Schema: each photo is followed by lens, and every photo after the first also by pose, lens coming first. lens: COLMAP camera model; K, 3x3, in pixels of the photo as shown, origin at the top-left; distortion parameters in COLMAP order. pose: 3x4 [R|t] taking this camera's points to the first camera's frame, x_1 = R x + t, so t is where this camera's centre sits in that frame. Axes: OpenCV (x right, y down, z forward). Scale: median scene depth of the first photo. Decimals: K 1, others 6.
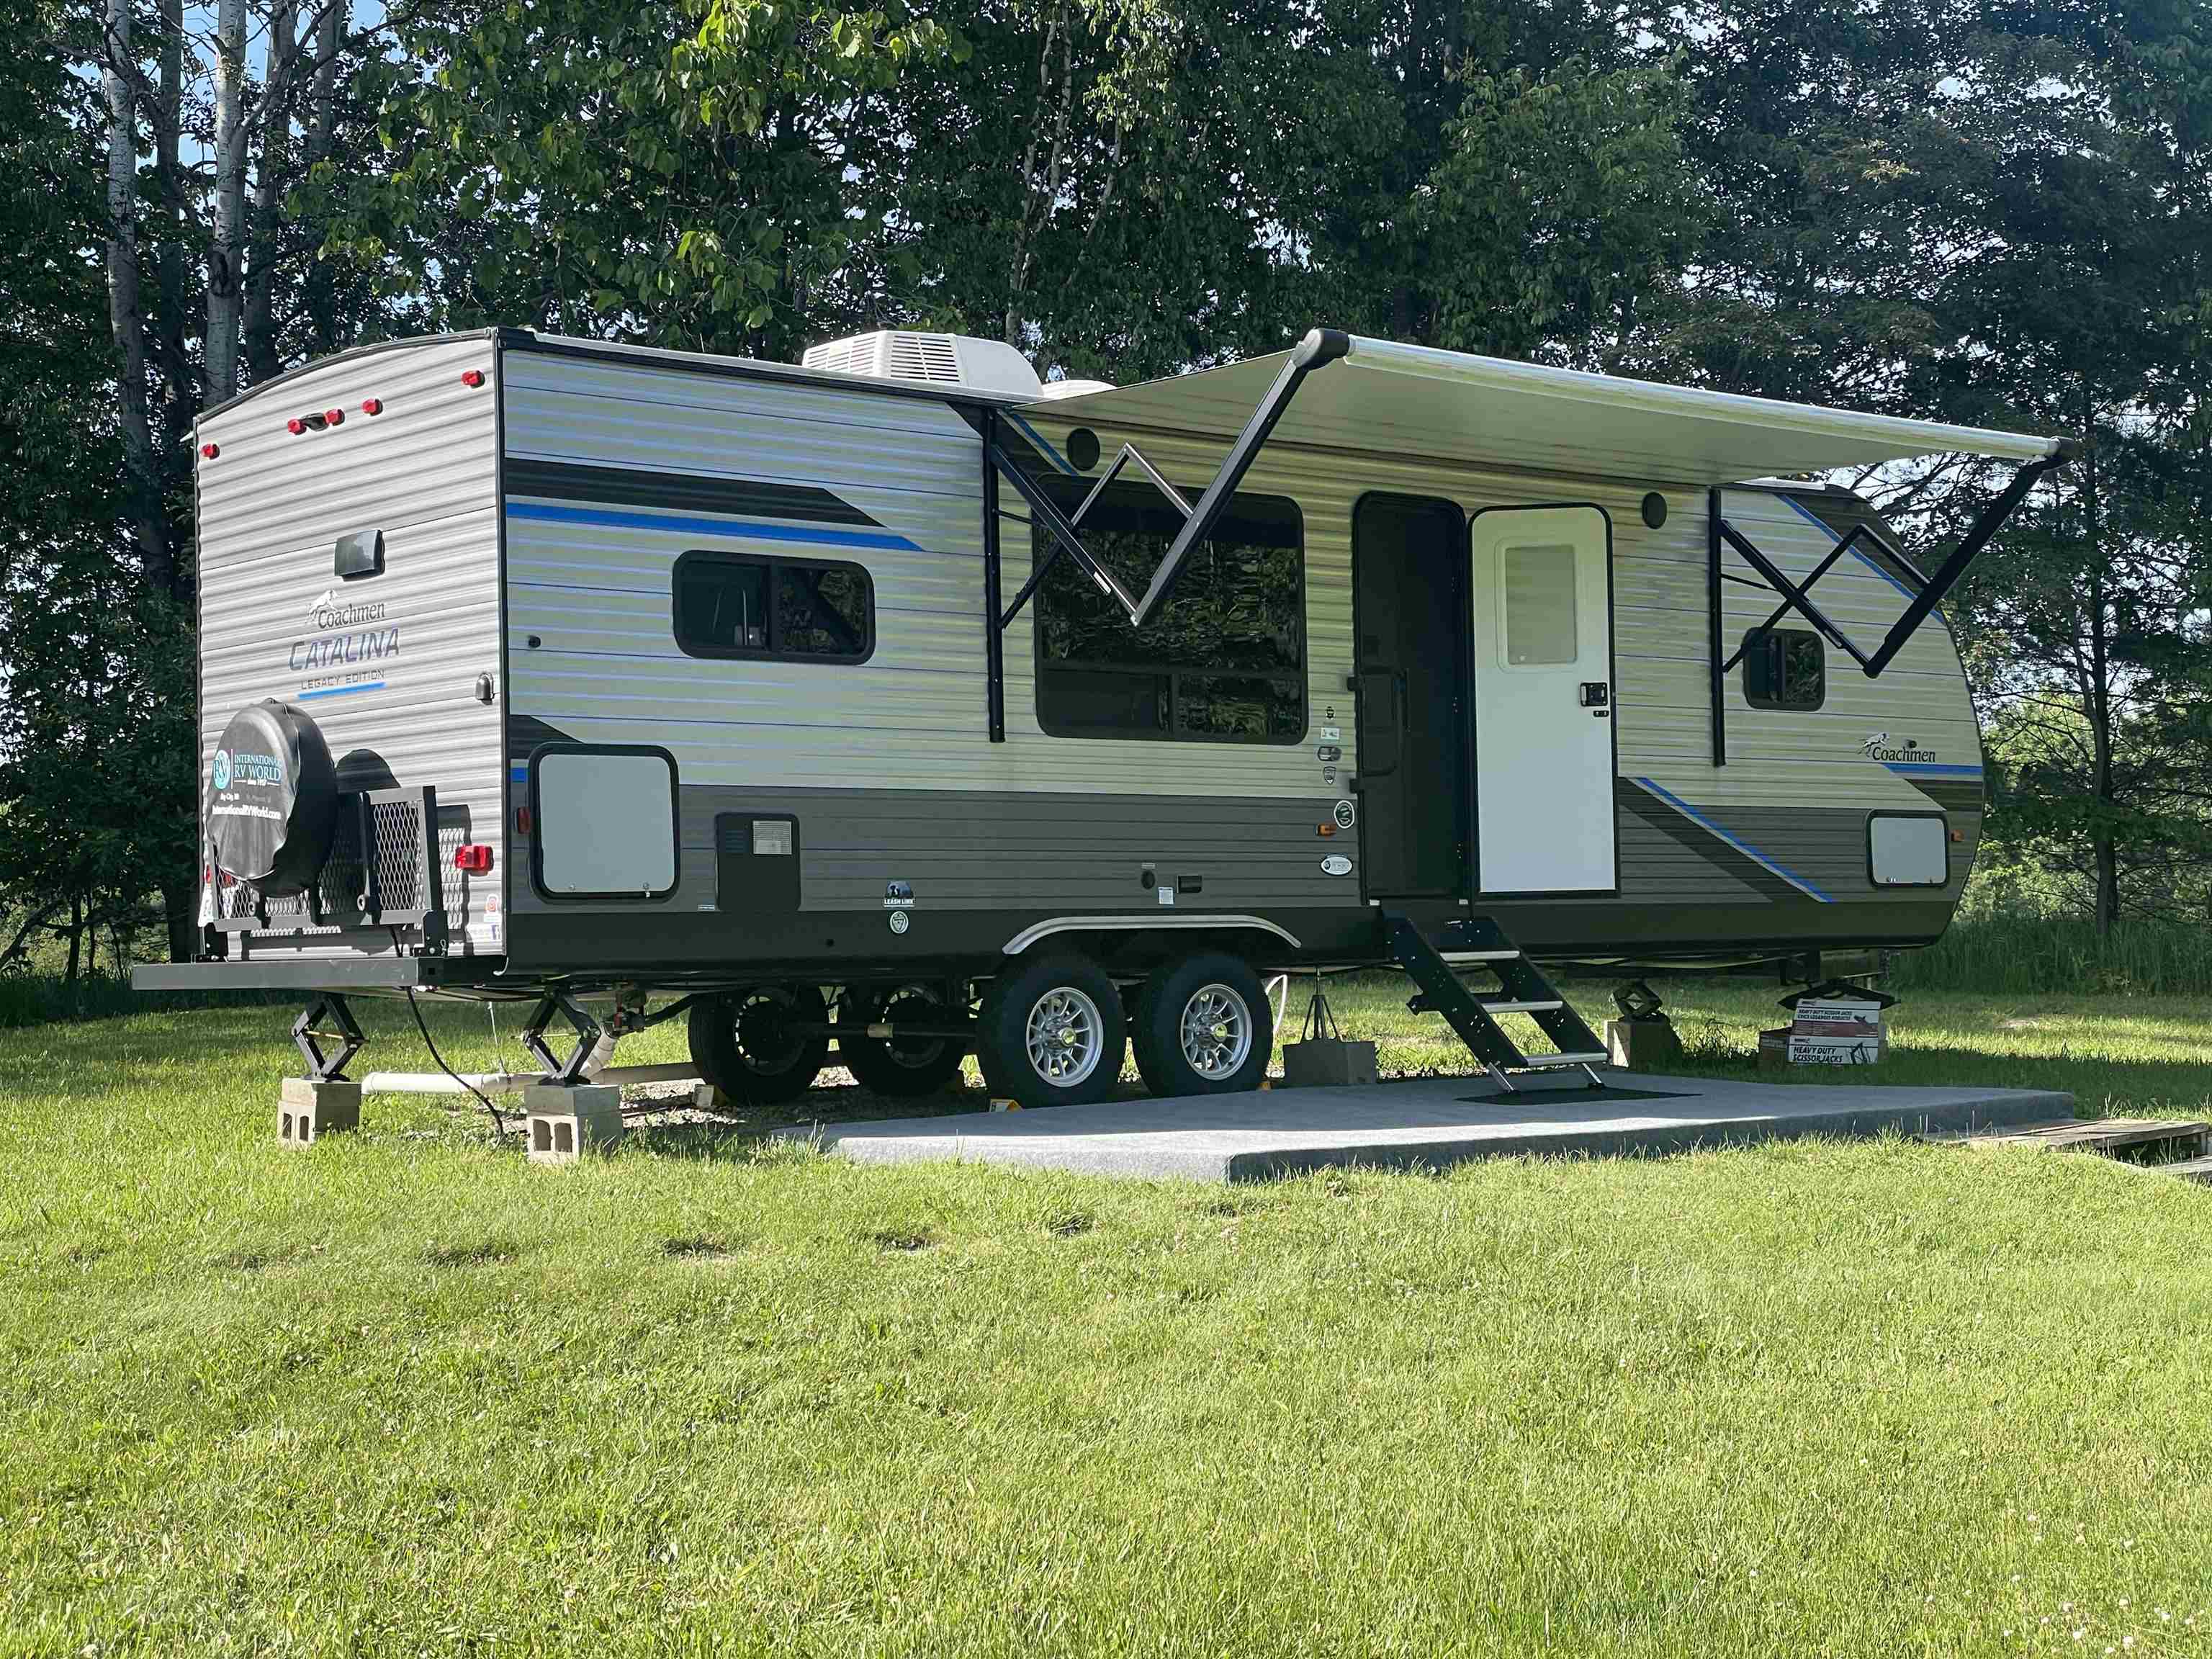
lens RADIAL K [[3356.4, 0, 1071.3], [0, 3356.4, 799.2], [0, 0, 1]] dist [0.140858, 0.000000]
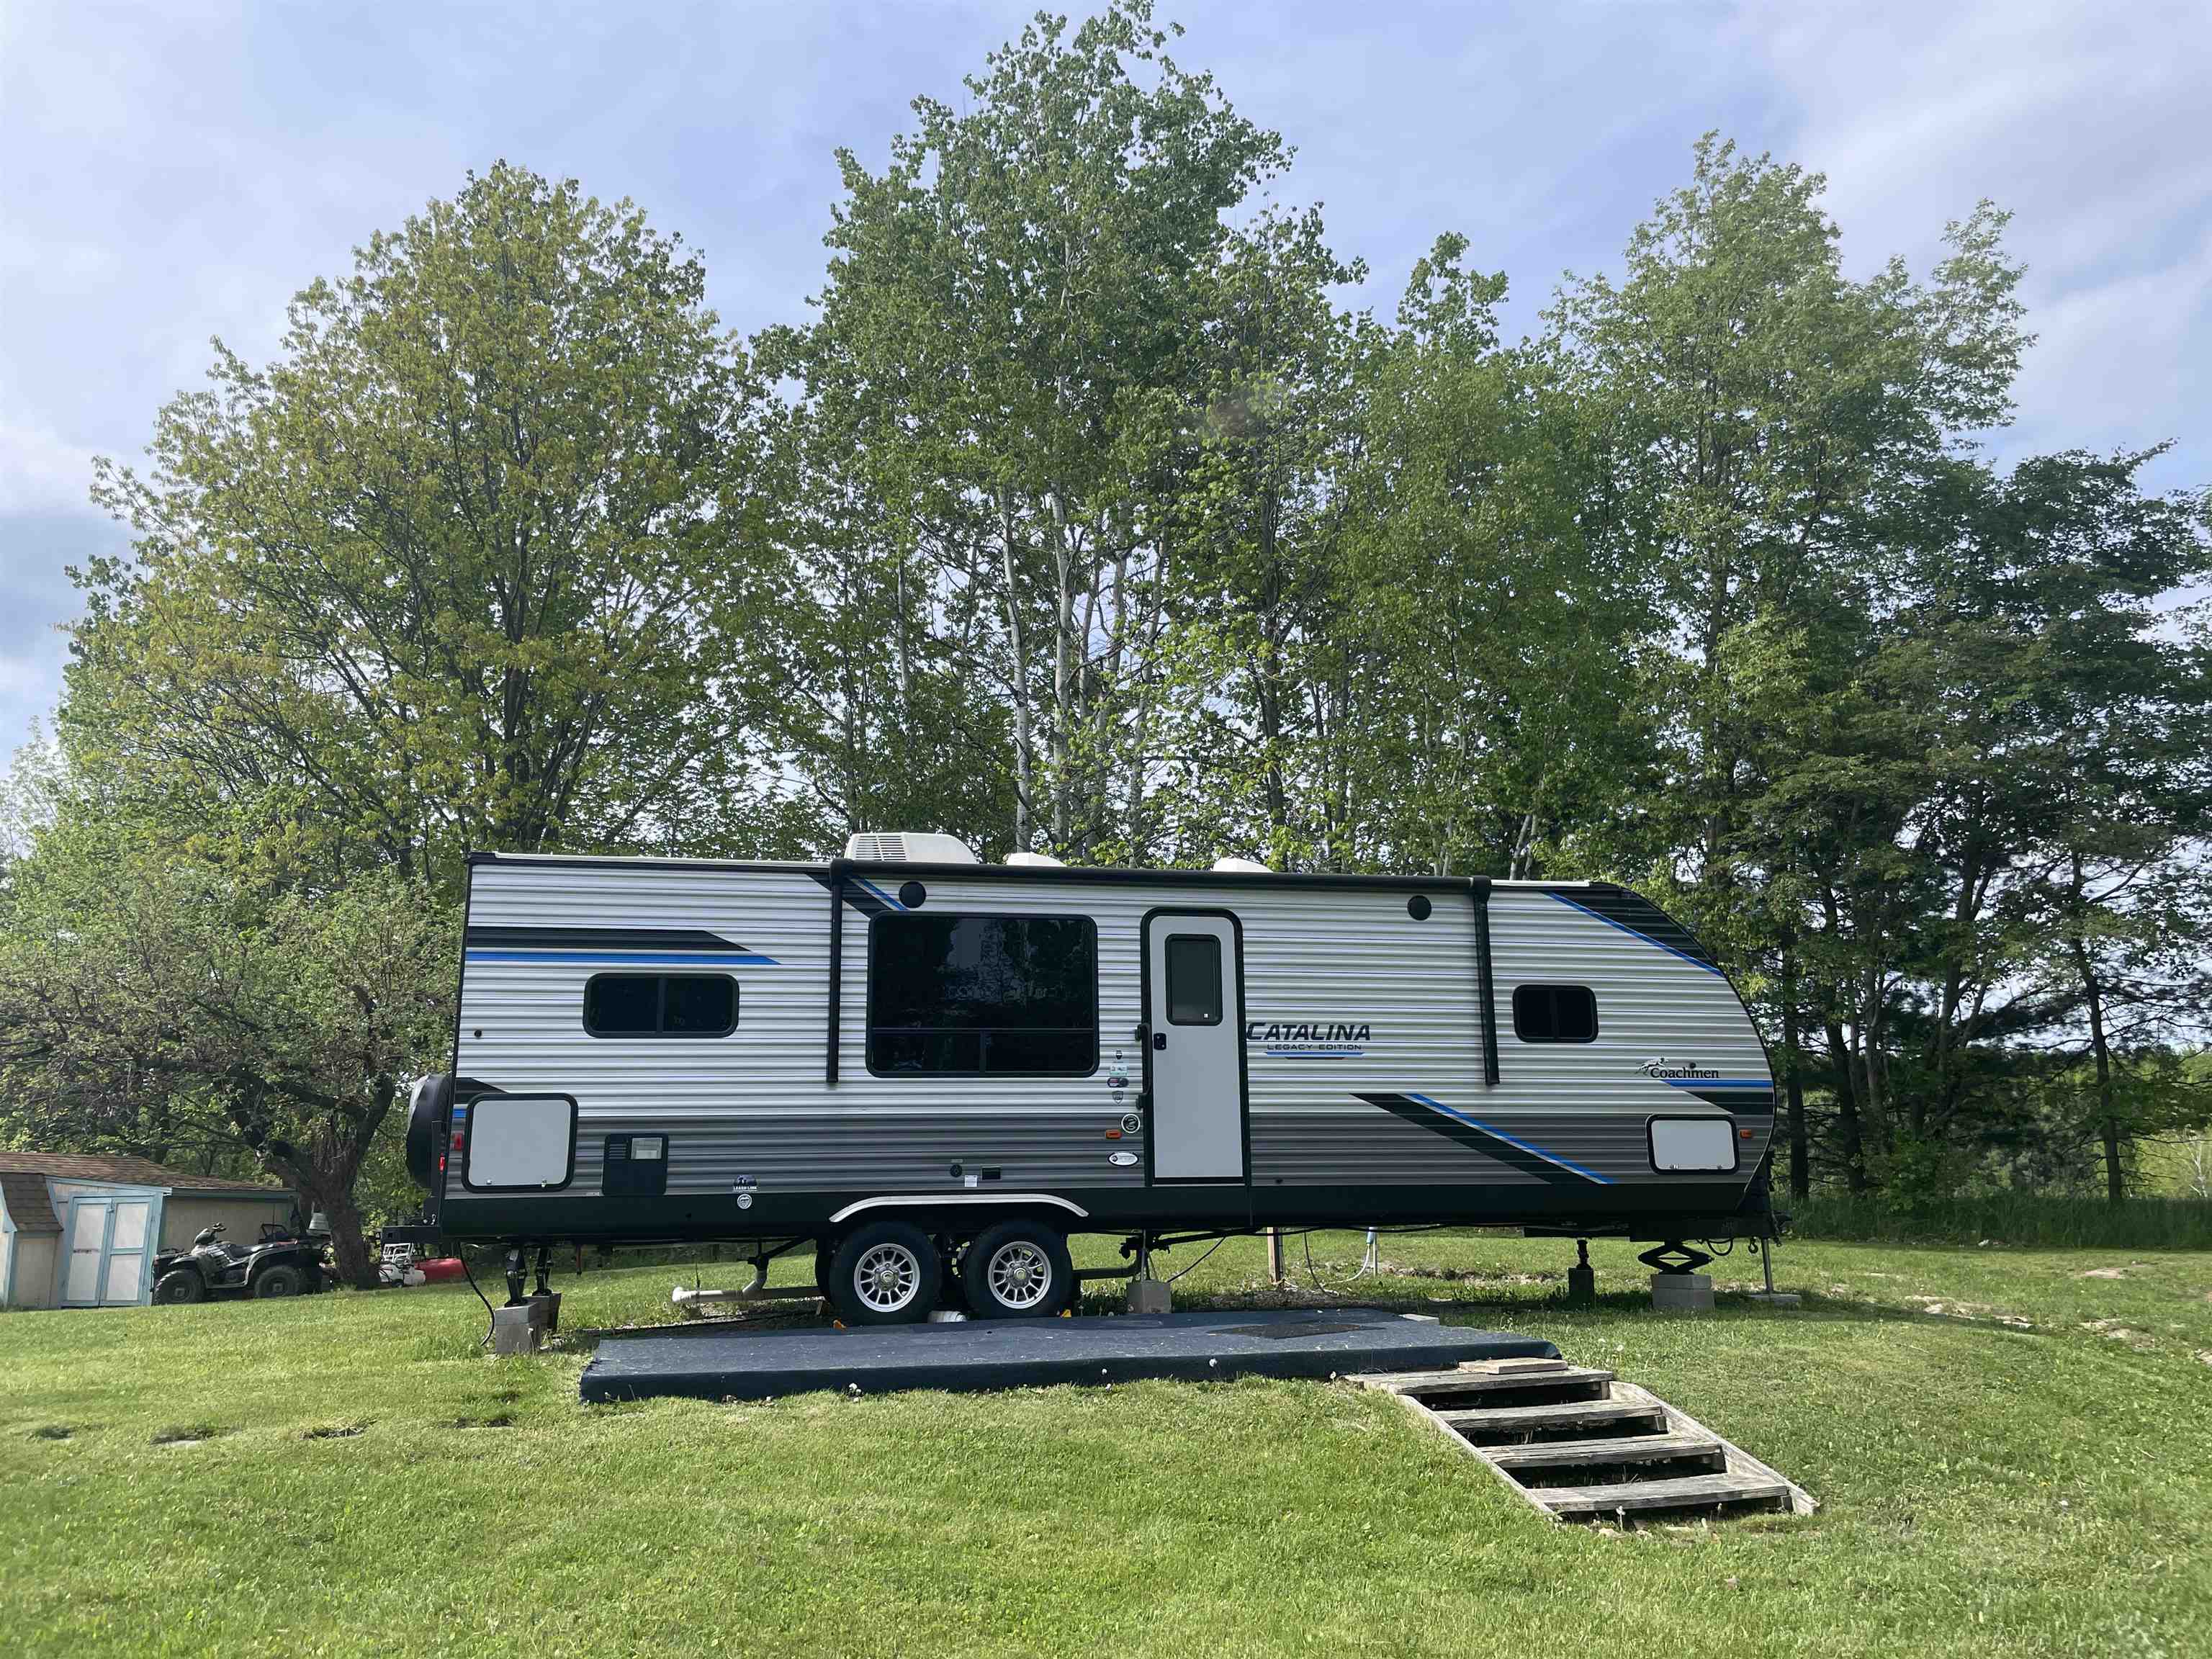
lens RADIAL K [[1715.7, 0, 1085.3], [0, 1715.7, 814.1], [0, 0, 1]] dist [0.081545, -0.092089]
pose [[0.884583, -0.097985, -0.455973, 0.450673], [0.018710, 0.984349, -0.175233, 0.002580], [0.466007, 0.146477, 0.872572, 0.326368]]
